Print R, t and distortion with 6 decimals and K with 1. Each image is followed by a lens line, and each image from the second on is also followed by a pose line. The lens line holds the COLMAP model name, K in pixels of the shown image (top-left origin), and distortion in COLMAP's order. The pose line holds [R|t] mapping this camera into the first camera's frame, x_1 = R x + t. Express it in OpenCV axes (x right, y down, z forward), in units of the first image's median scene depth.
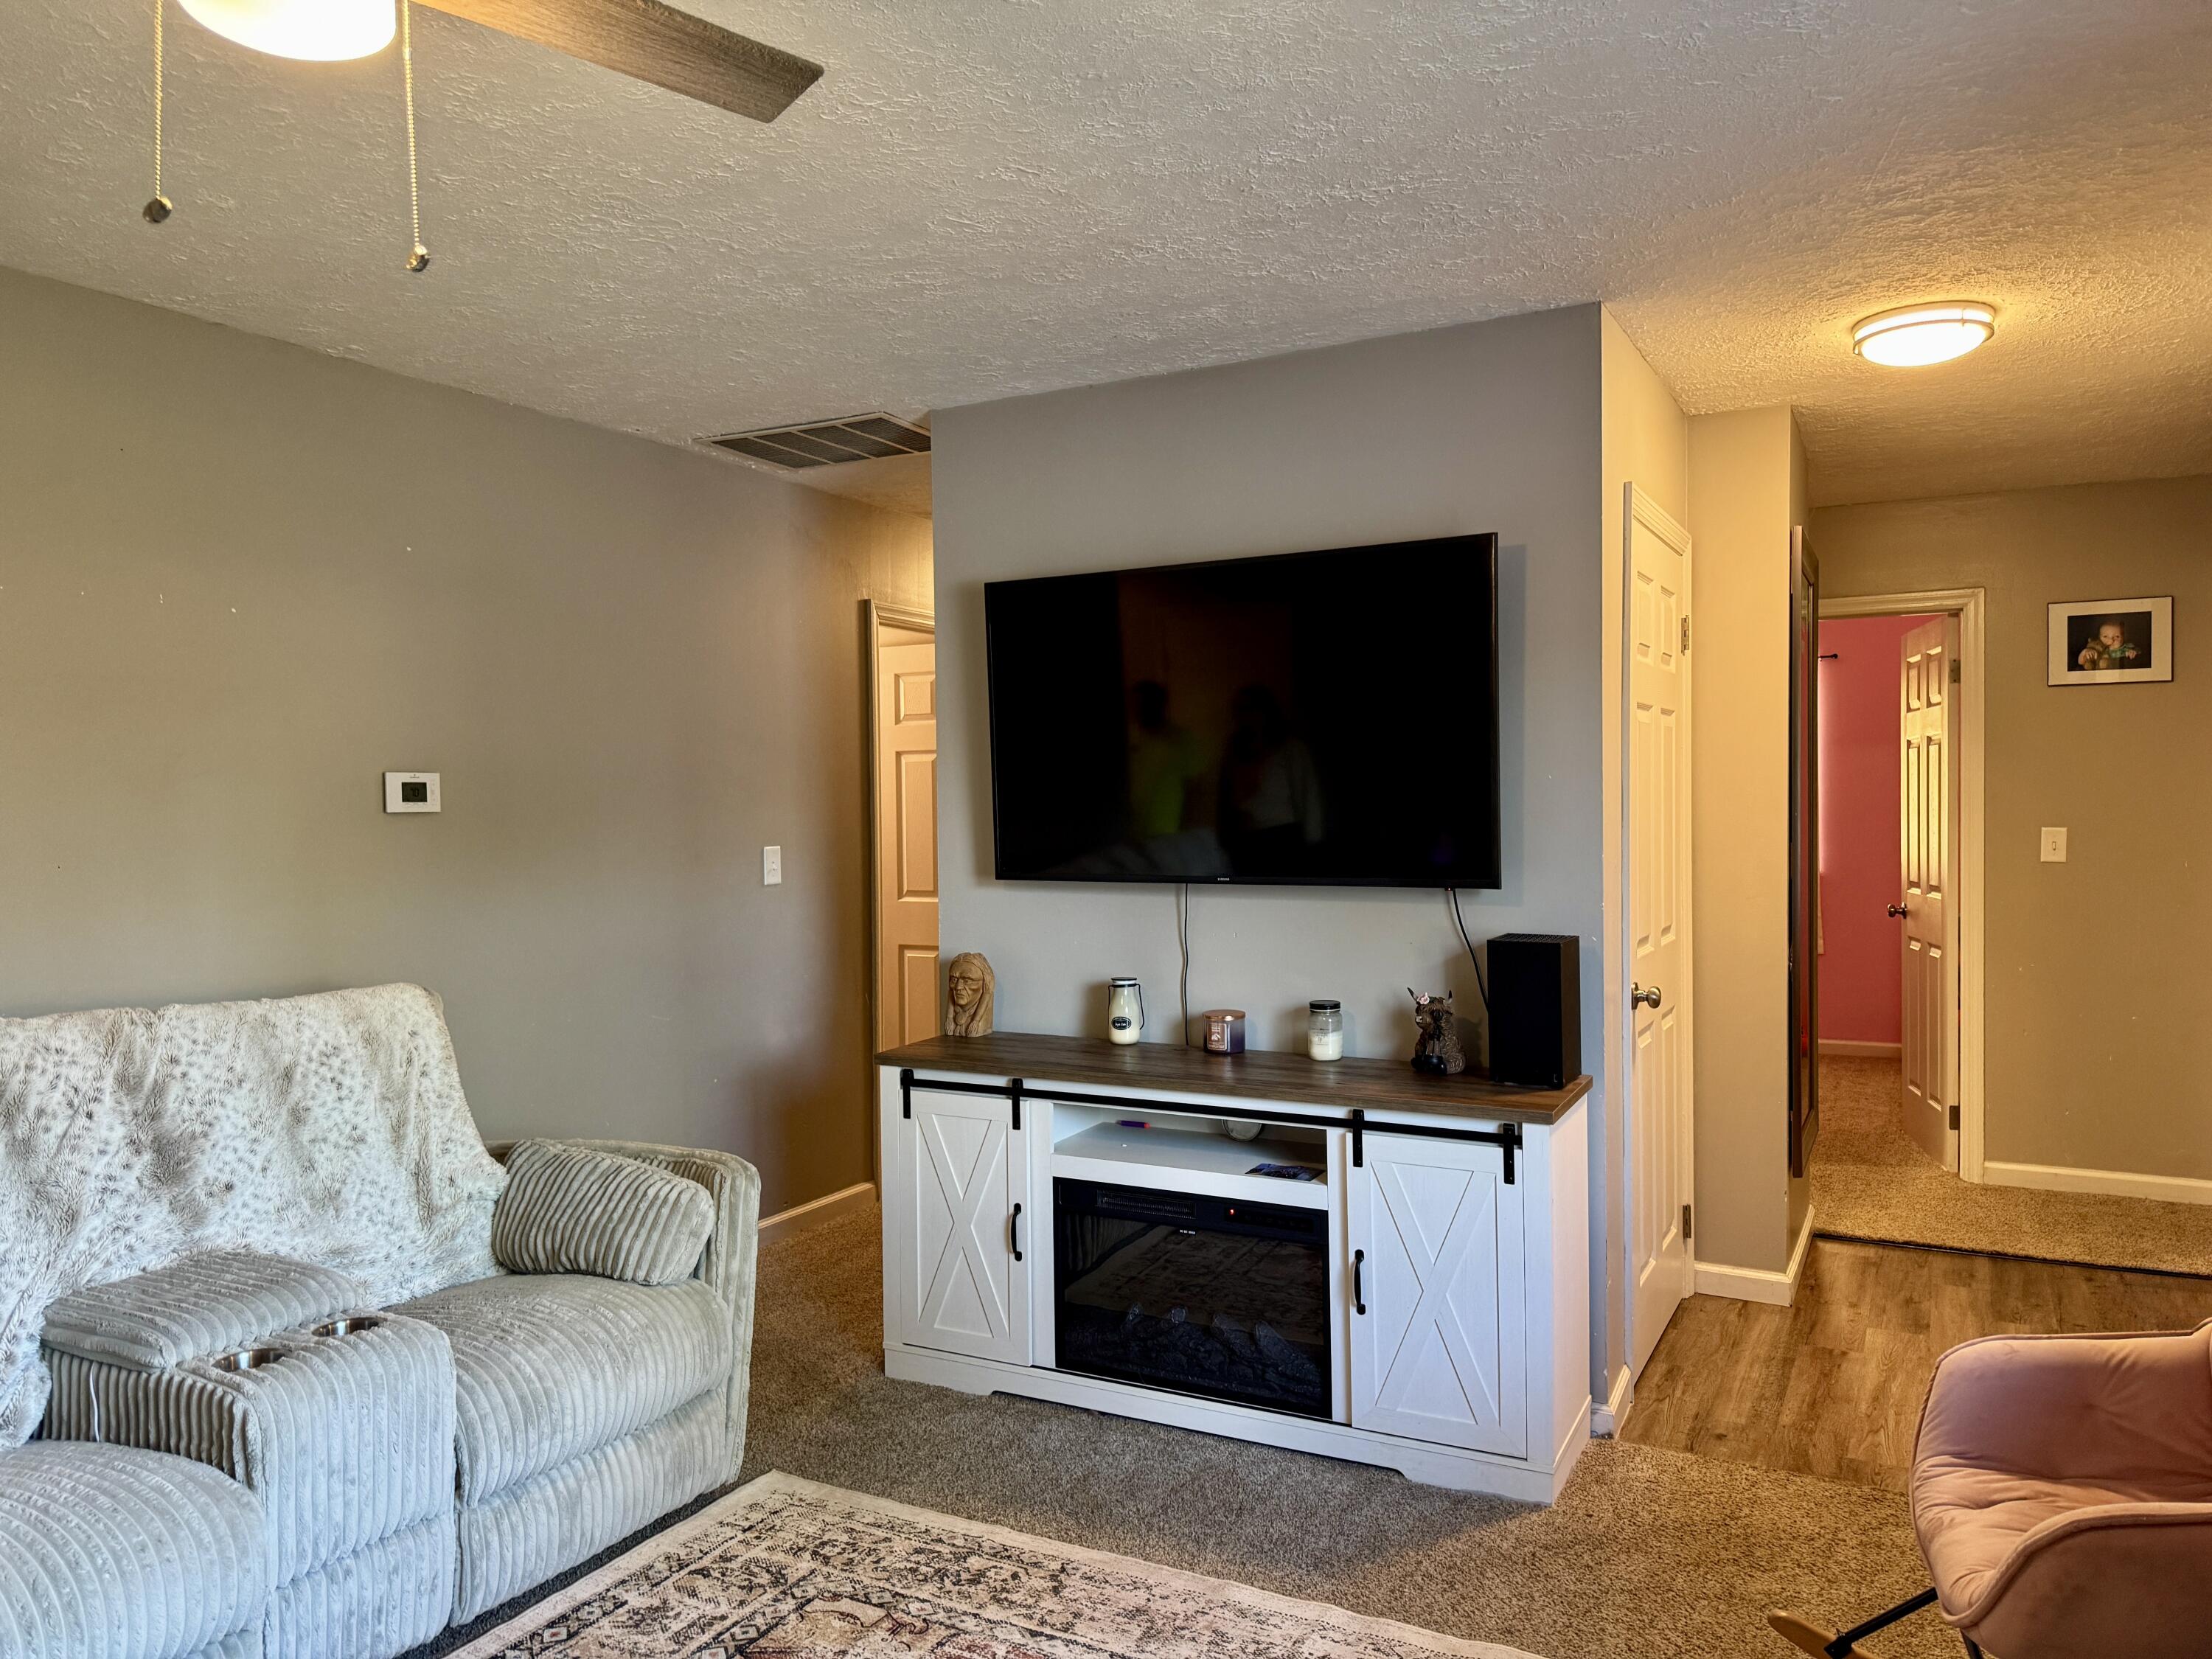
lens RADIAL K [[1559.6, 0, 1106.0], [0, 1559.6, 835.2], [0, 0, 1]] dist [0.070837, -0.079533]
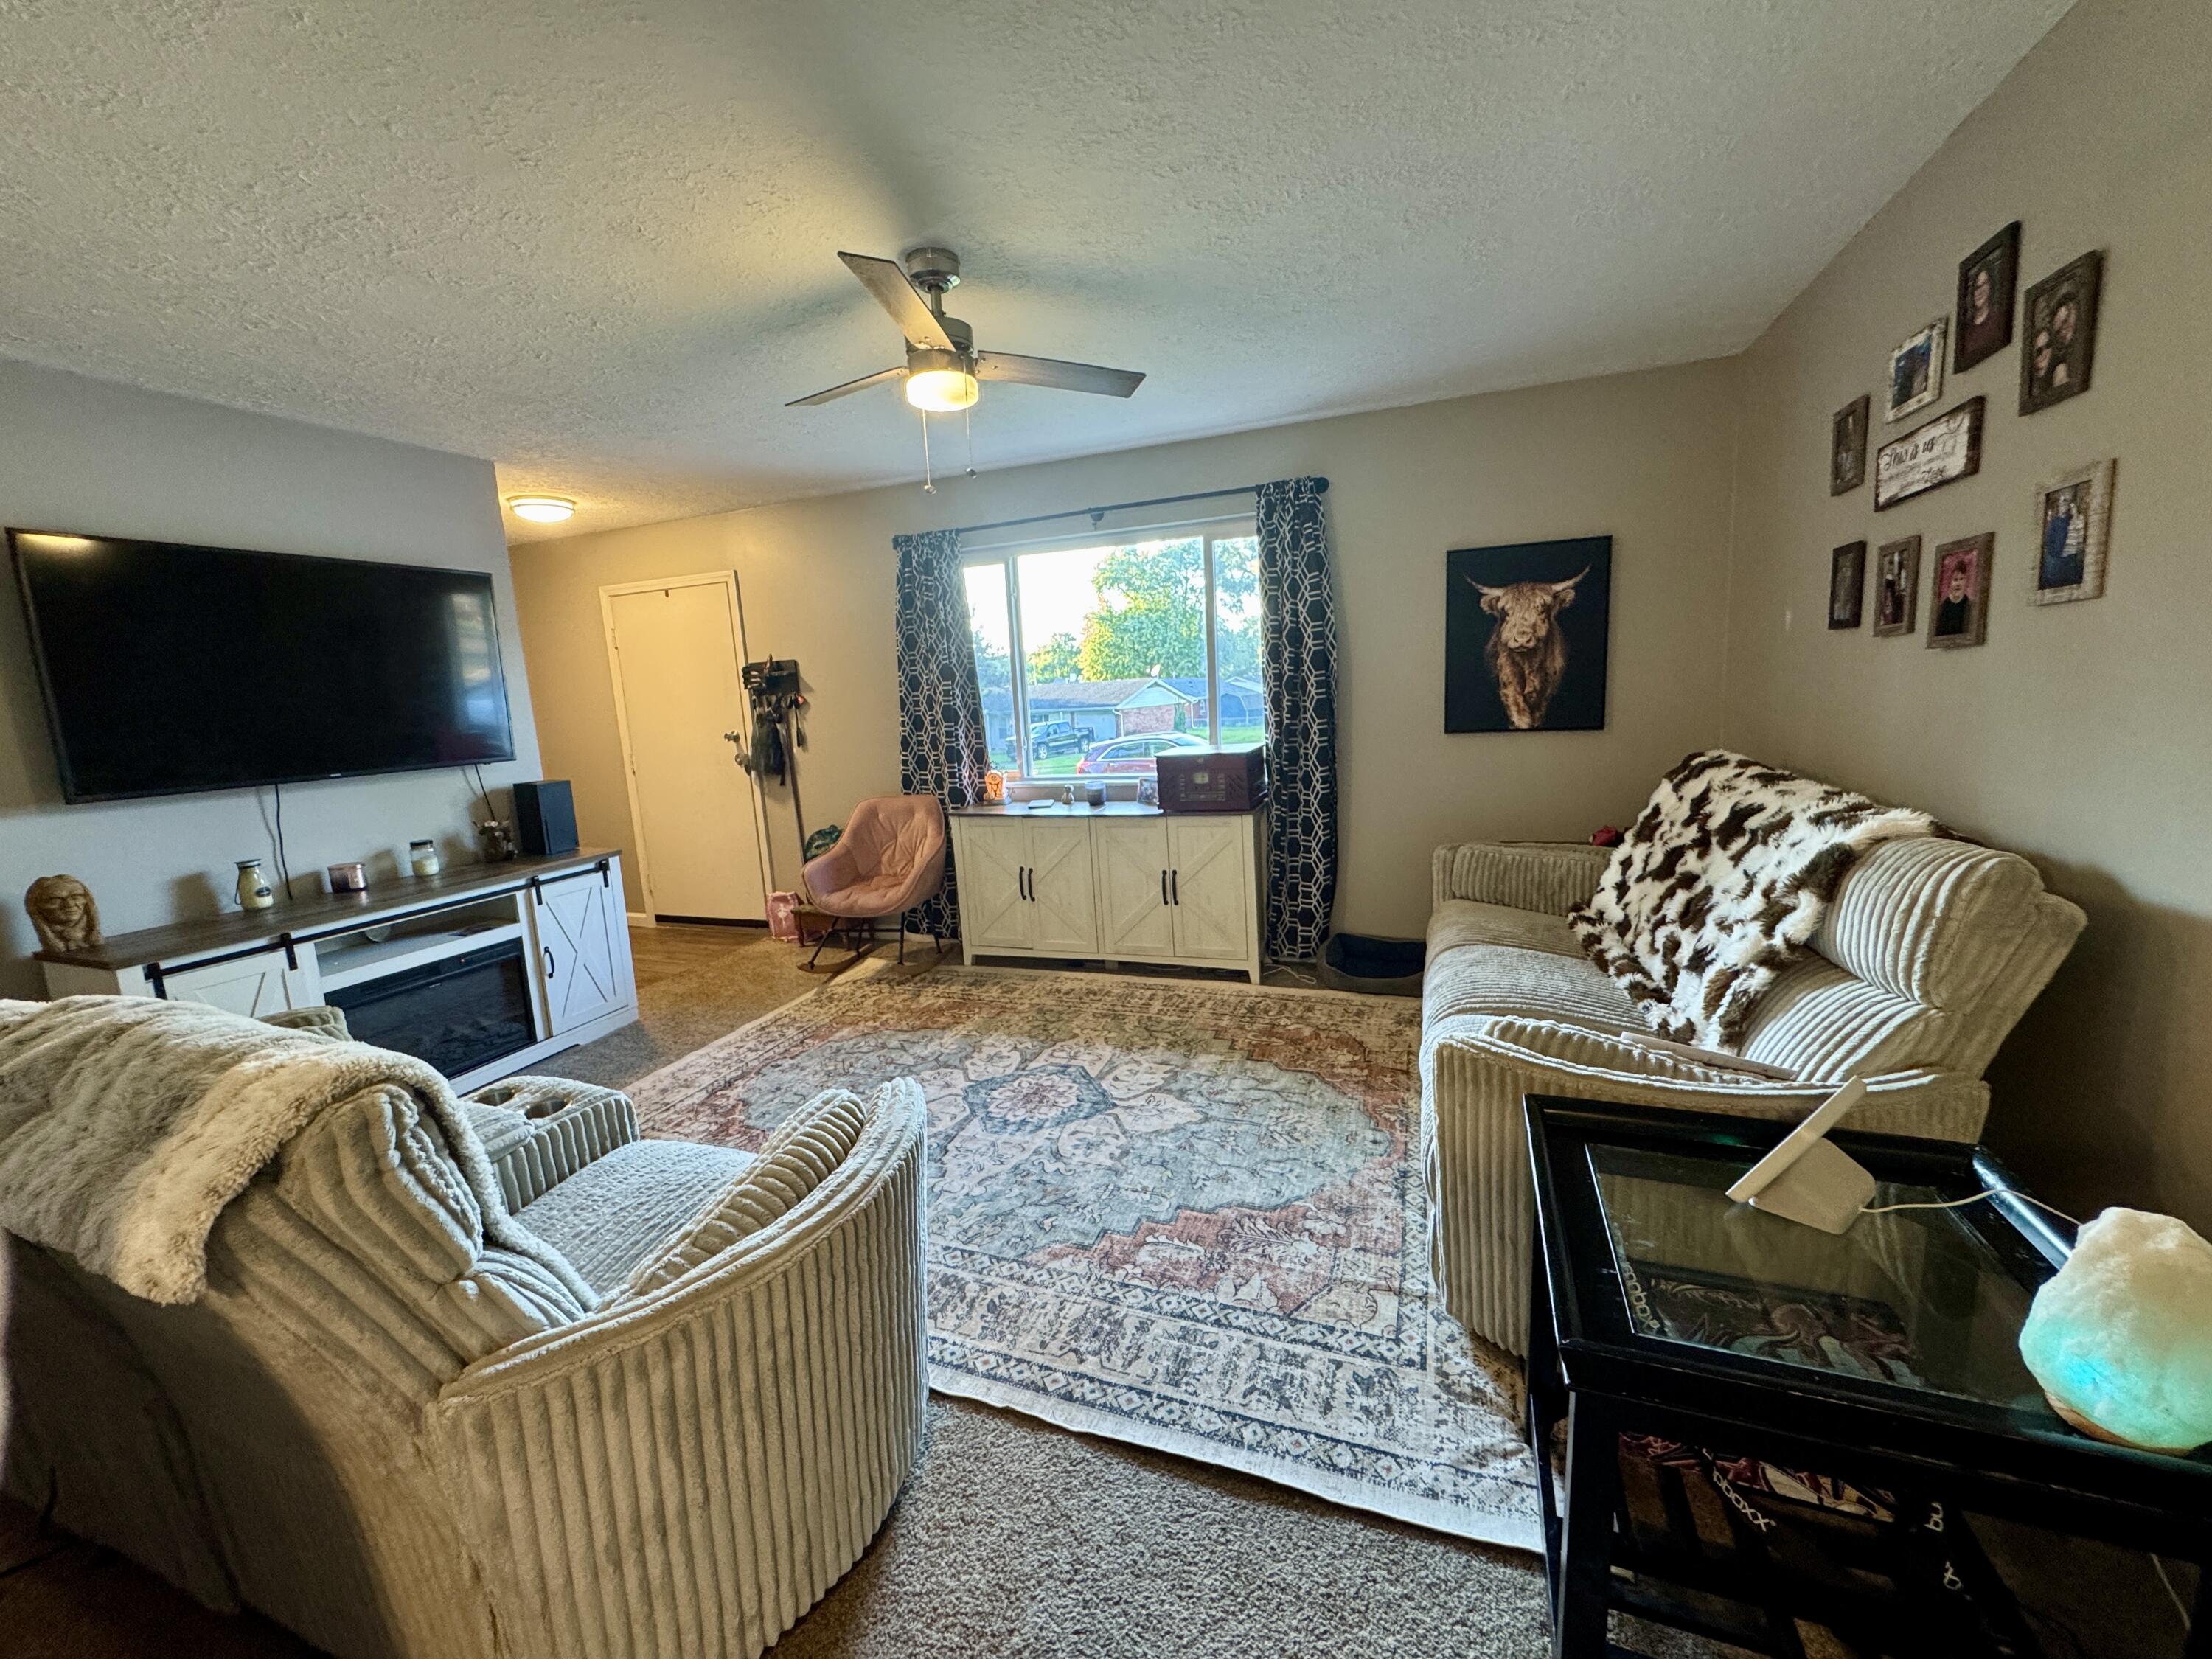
lens RADIAL K [[885.7, 0, 1104.7], [0, 885.7, 827.6], [0, 0, 1]] dist [-0.001606, 0.000148]
pose [[-0.129568, -0.139878, 0.981655, -0.940843], [0.078012, 0.985493, 0.150721, 0.007636], [-0.988497, 0.096110, -0.116776, 0.413257]]
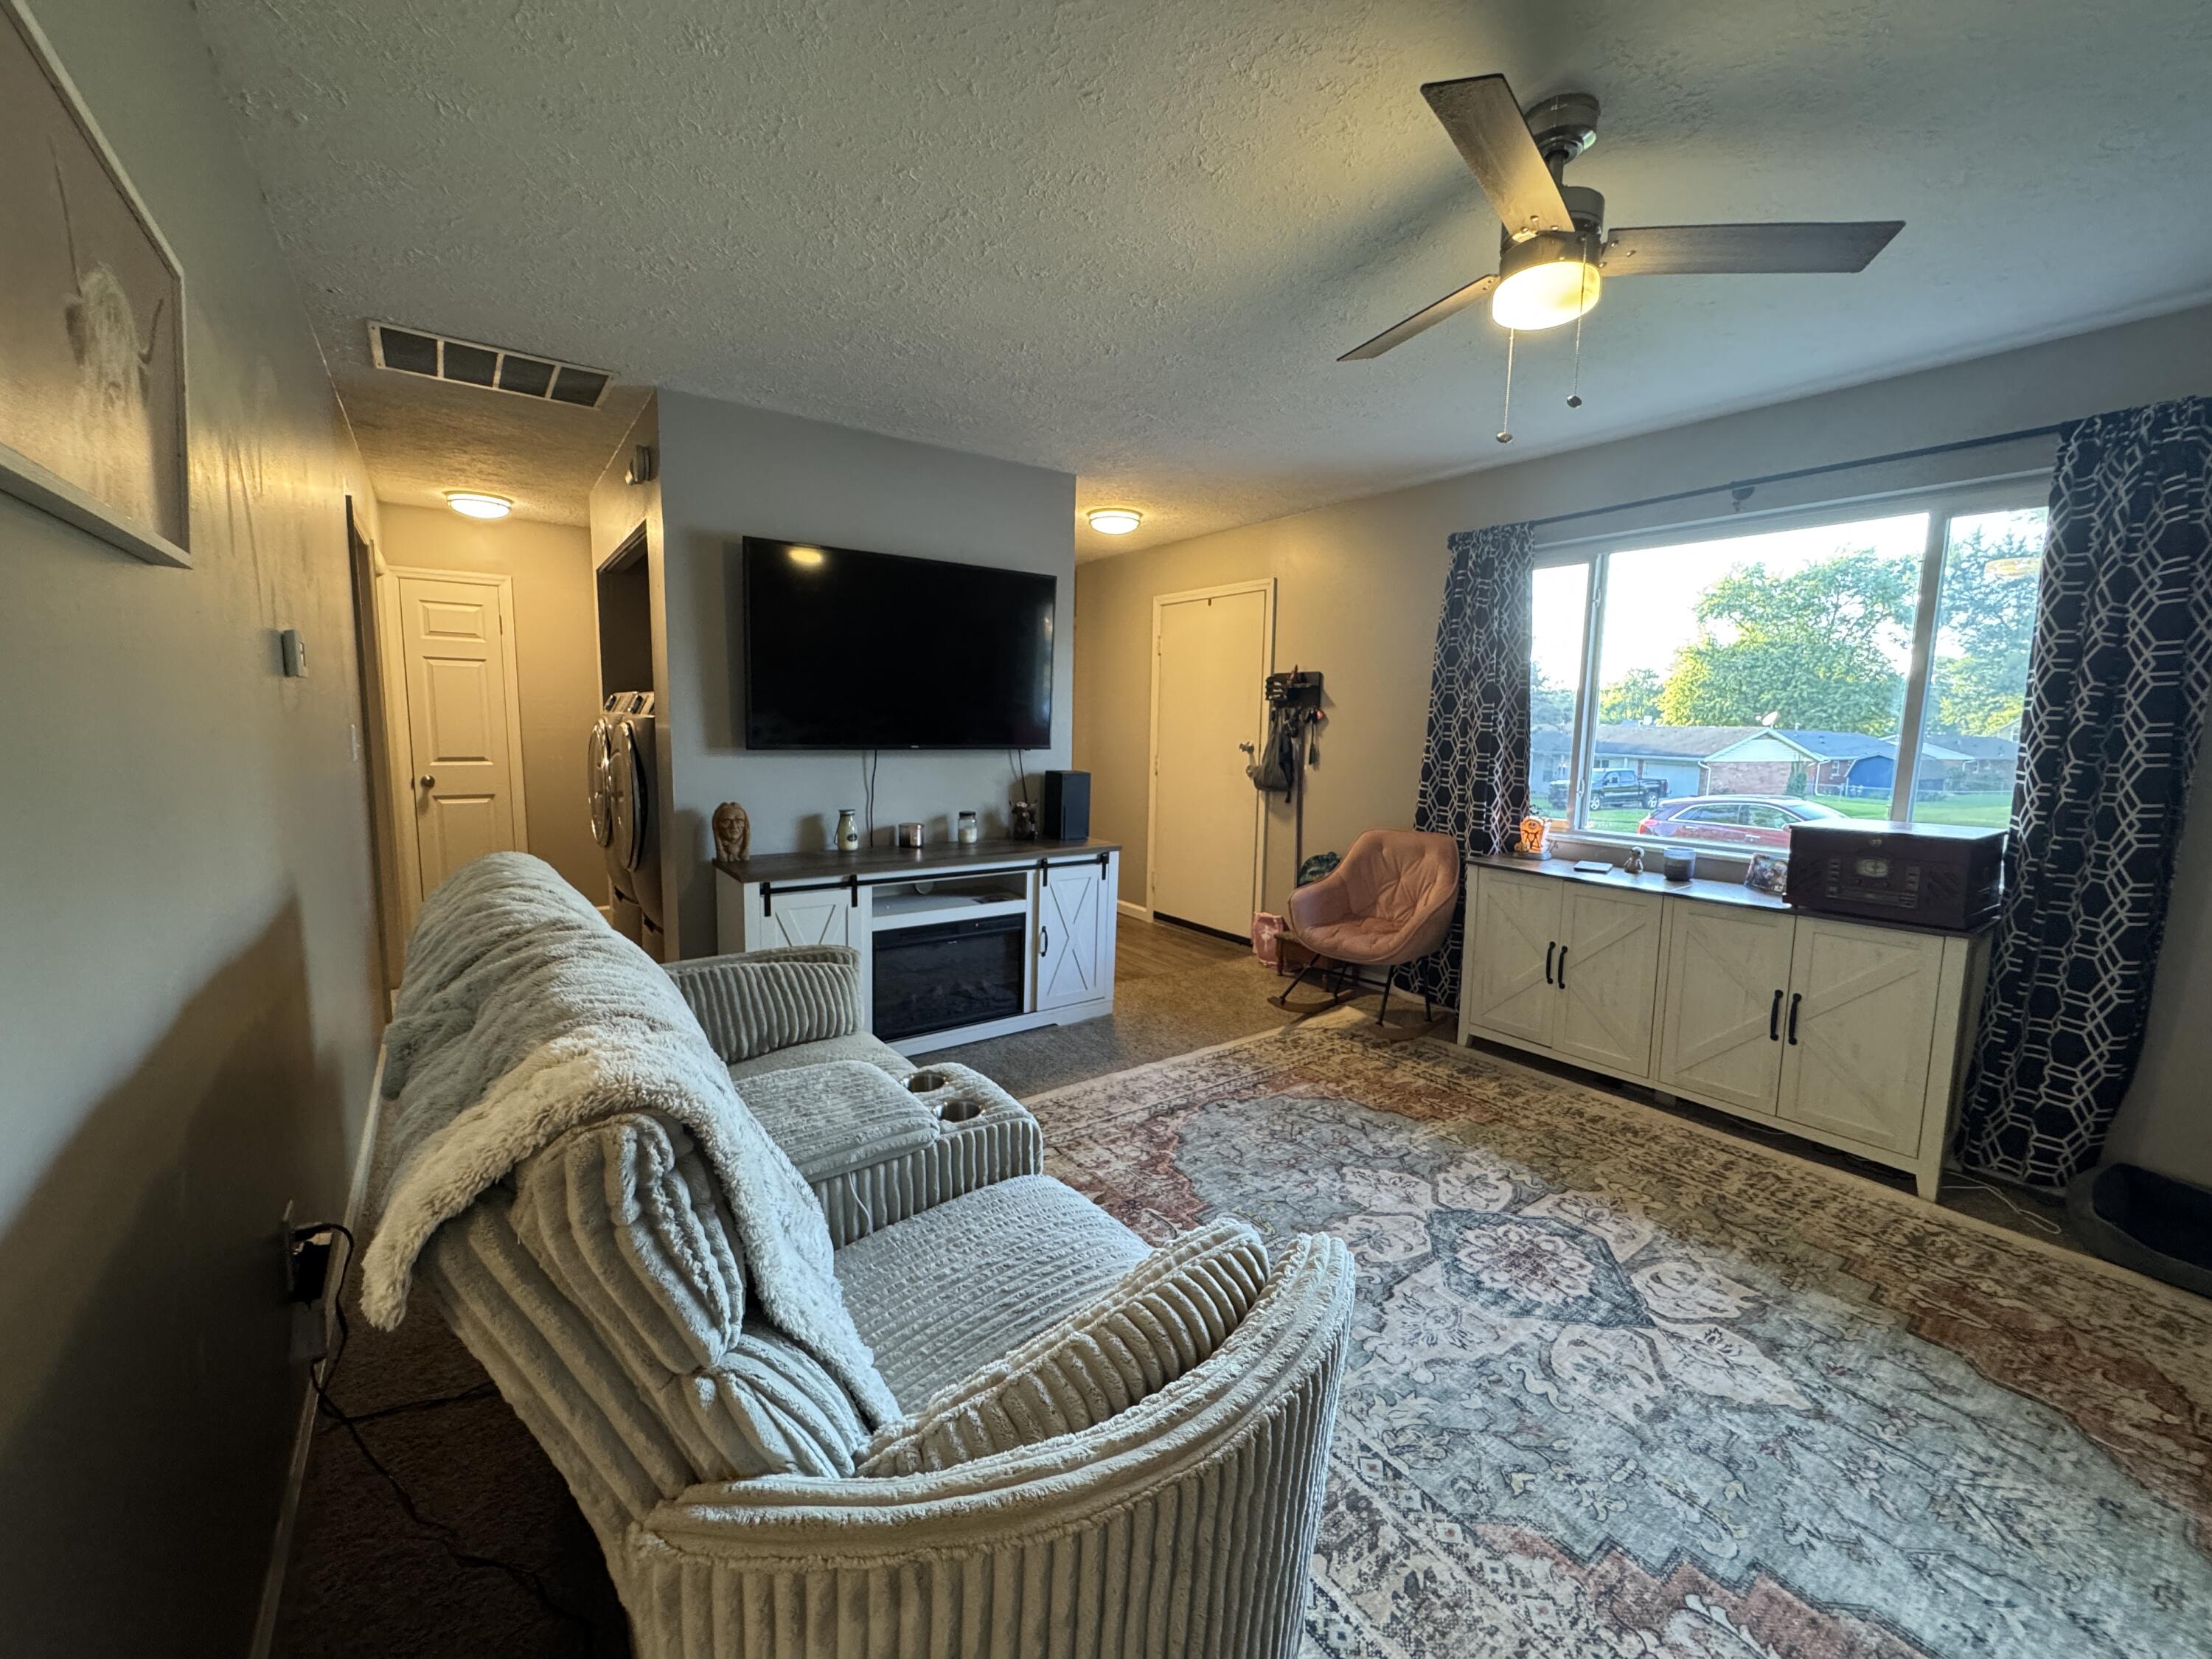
lens RADIAL K [[885.7, 0, 1104.7], [0, 885.7, 827.6], [0, 0, 1]] dist [-0.001606, 0.000148]
pose [[0.435088, -0.088824, 0.895996, -0.792511], [-0.005254, 0.994855, 0.101175, 0.018067], [-0.900373, -0.048728, 0.432382, 0.417740]]
